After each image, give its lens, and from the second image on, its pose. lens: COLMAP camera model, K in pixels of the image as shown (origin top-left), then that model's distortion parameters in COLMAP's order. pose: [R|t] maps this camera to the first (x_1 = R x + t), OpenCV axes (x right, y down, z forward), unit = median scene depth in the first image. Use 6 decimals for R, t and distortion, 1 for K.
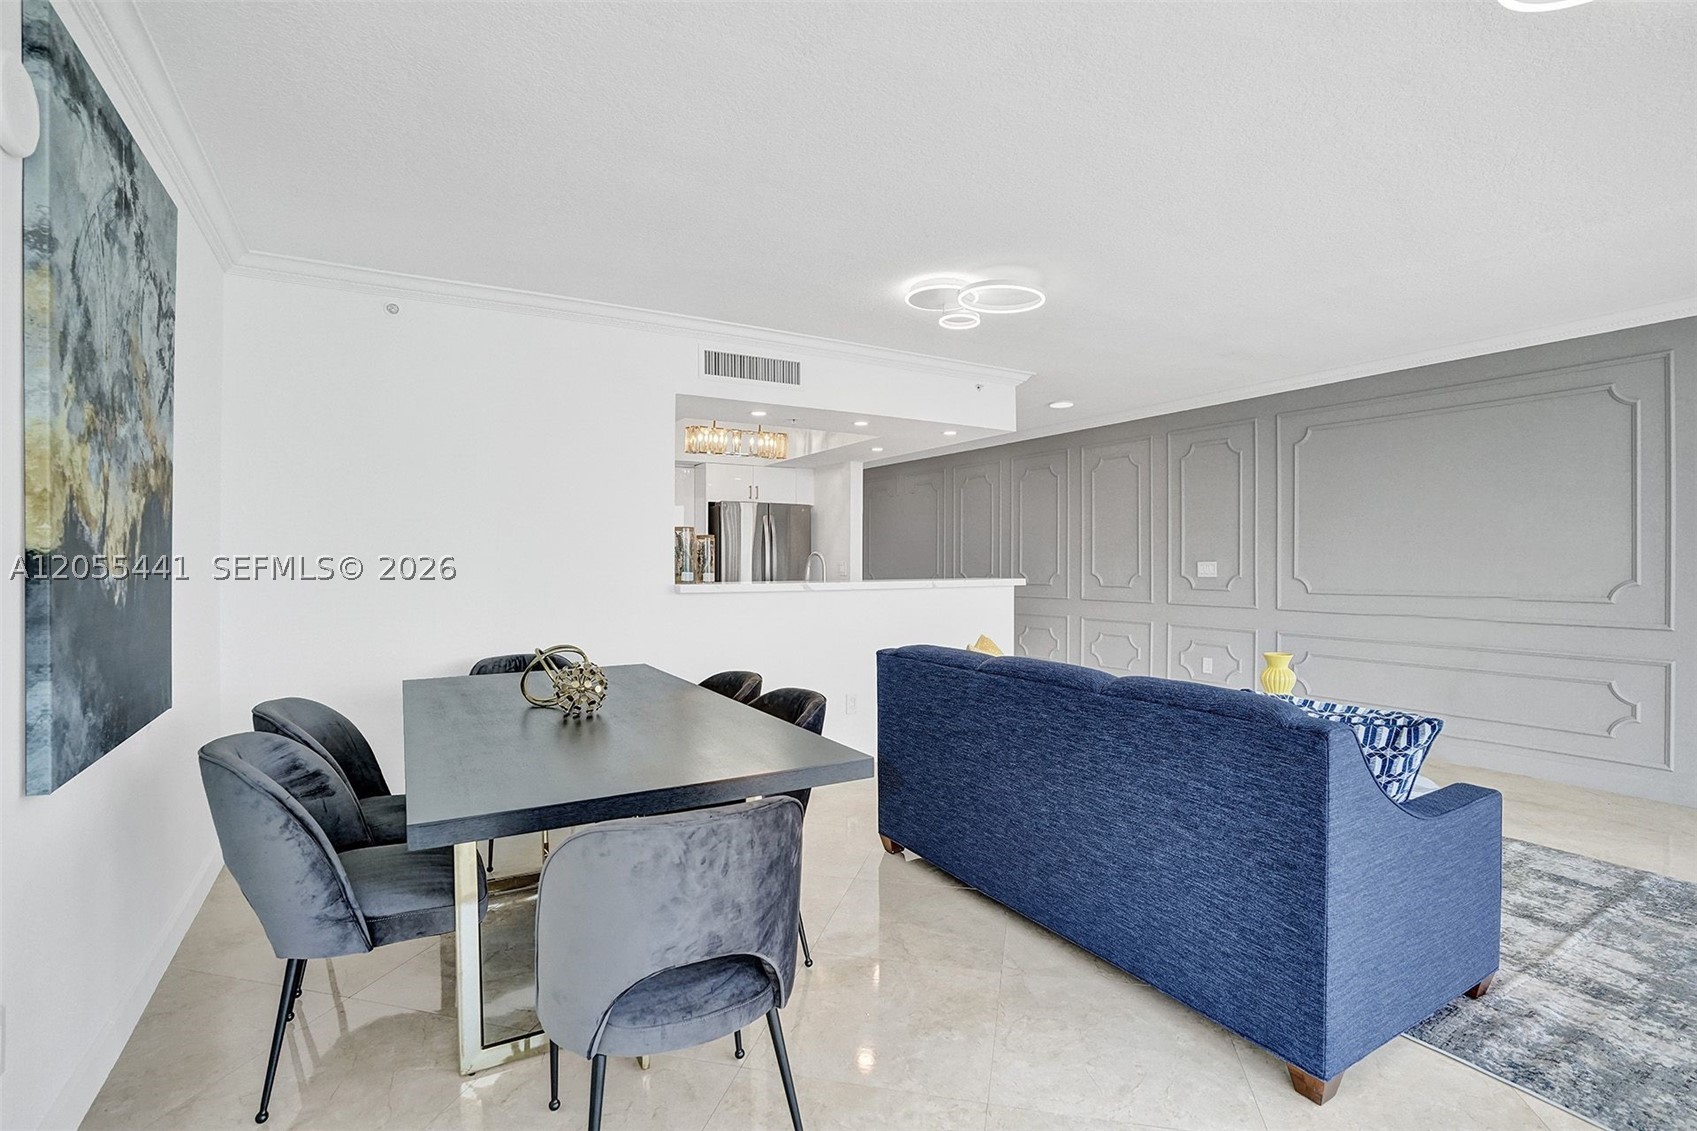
lens RADIAL K [[788.6, 0, 842.4], [0, 788.6, 566.6], [0, 0, 1]] dist [-0.059382, 0.020788]
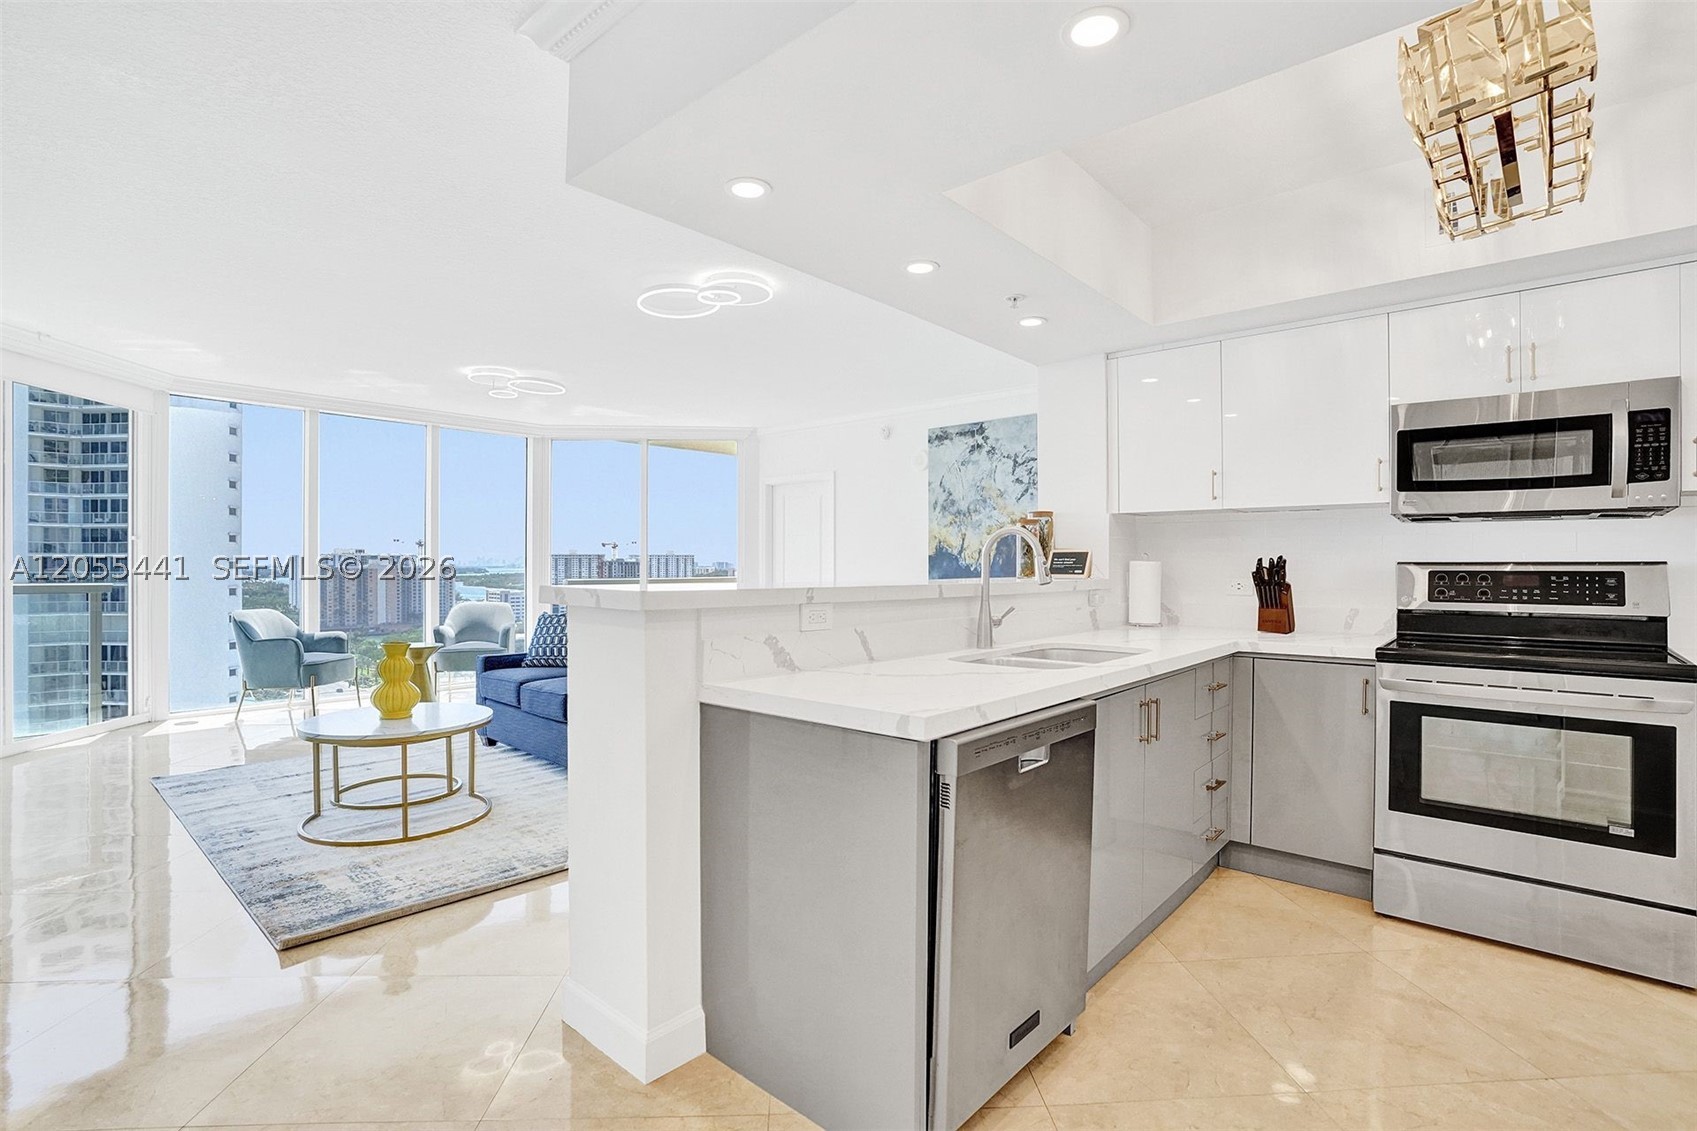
lens RADIAL K [[788.6, 0, 842.2], [0, 788.6, 552.6], [0, 0, 1]] dist [-0.059382, 0.020788]
pose [[-0.955380, -0.006394, -0.295309, 0.258135], [-0.004036, 0.999955, -0.008594, 0.000946], [0.295351, -0.007018, -0.955363, 1.765921]]
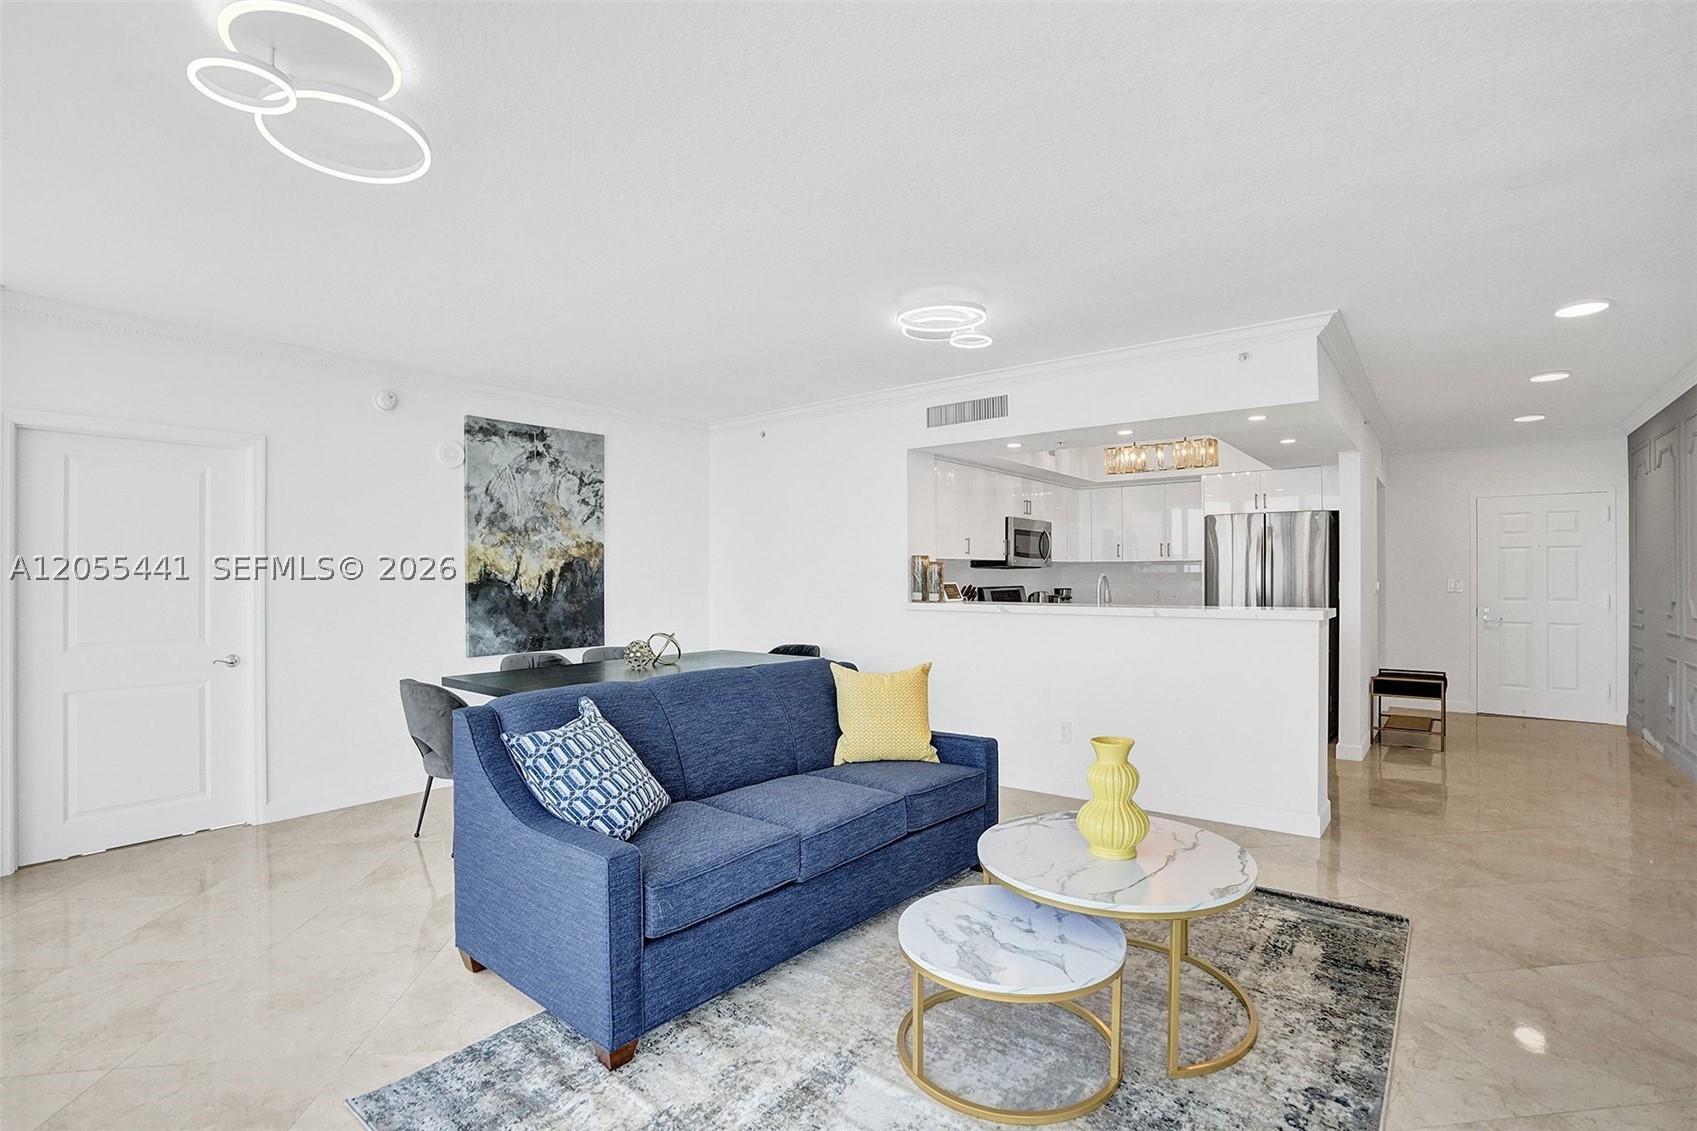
lens RADIAL K [[788.6, 0, 849.3], [0, 788.6, 572.5], [0, 0, 1]] dist [-0.059382, 0.020788]
pose [[0.344628, -0.004141, -0.938730, 0.913779], [-0.002747, 0.999982, -0.005420, -0.017993], [0.938735, 0.004447, 0.344610, 0.476085]]
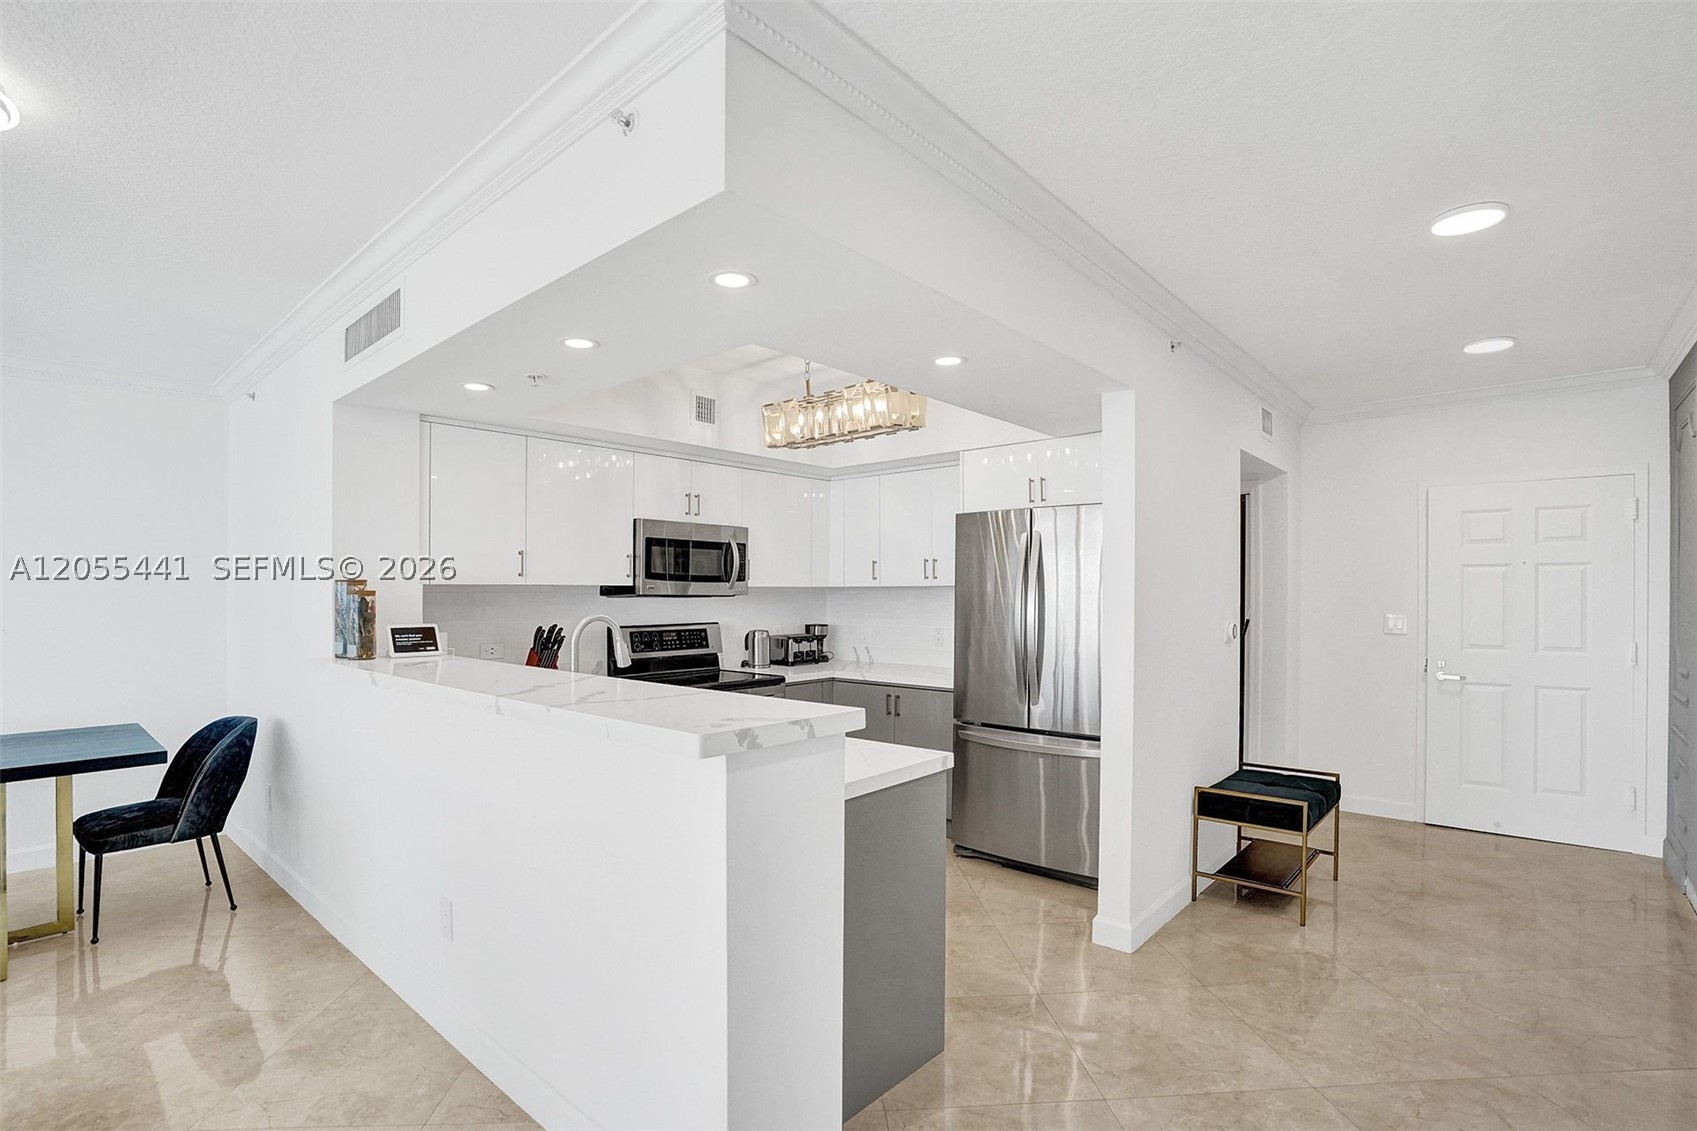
lens RADIAL K [[788.6, 0, 840.4], [0, 788.6, 572.4], [0, 0, 1]] dist [-0.059382, 0.020788]
pose [[0.293319, -0.025711, -0.955669, 0.612447], [-0.004282, 0.999593, -0.028207, -0.040189], [0.956005, 0.012366, 0.293090, 1.232318]]
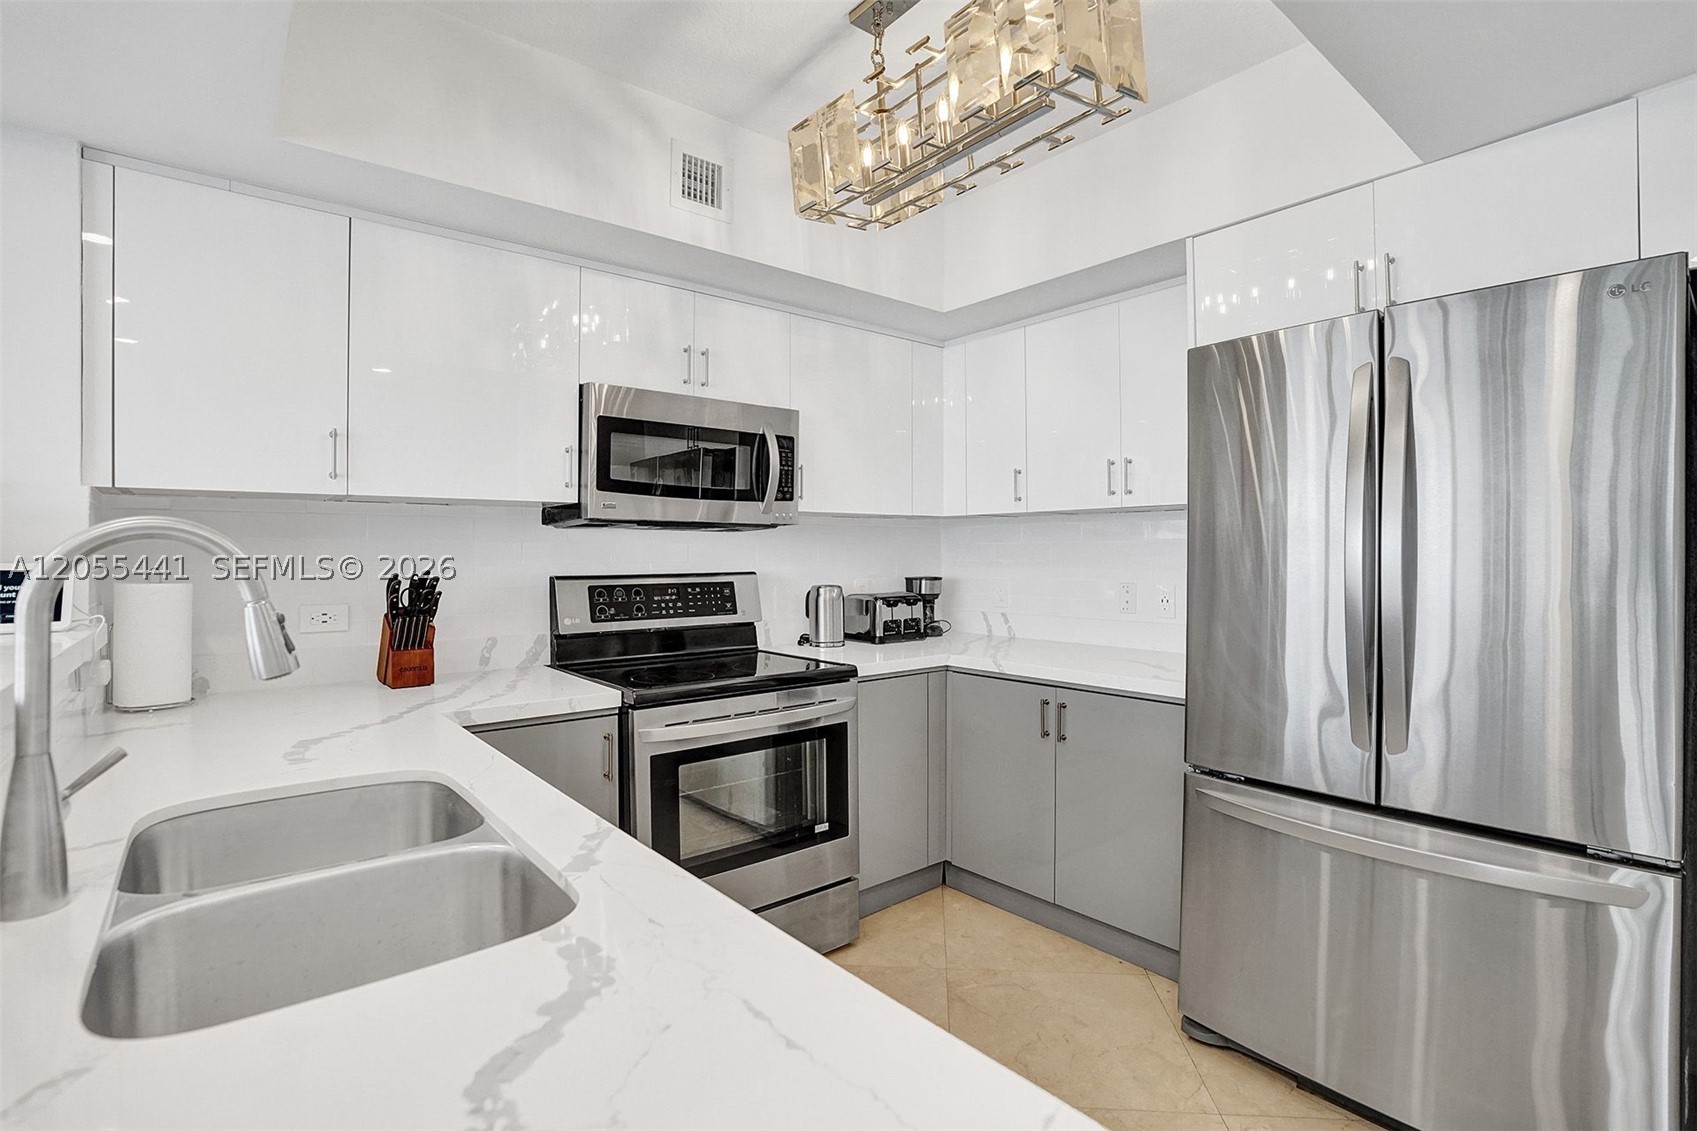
lens RADIAL K [[788.6, 0, 839.4], [0, 788.6, 552.5], [0, 0, 1]] dist [-0.059382, 0.020788]
pose [[0.127819, -0.004095, -0.991789, 0.169915], [-0.000068, 0.999991, -0.004137, -0.013766], [0.991798, 0.000596, 0.127818, 1.381881]]
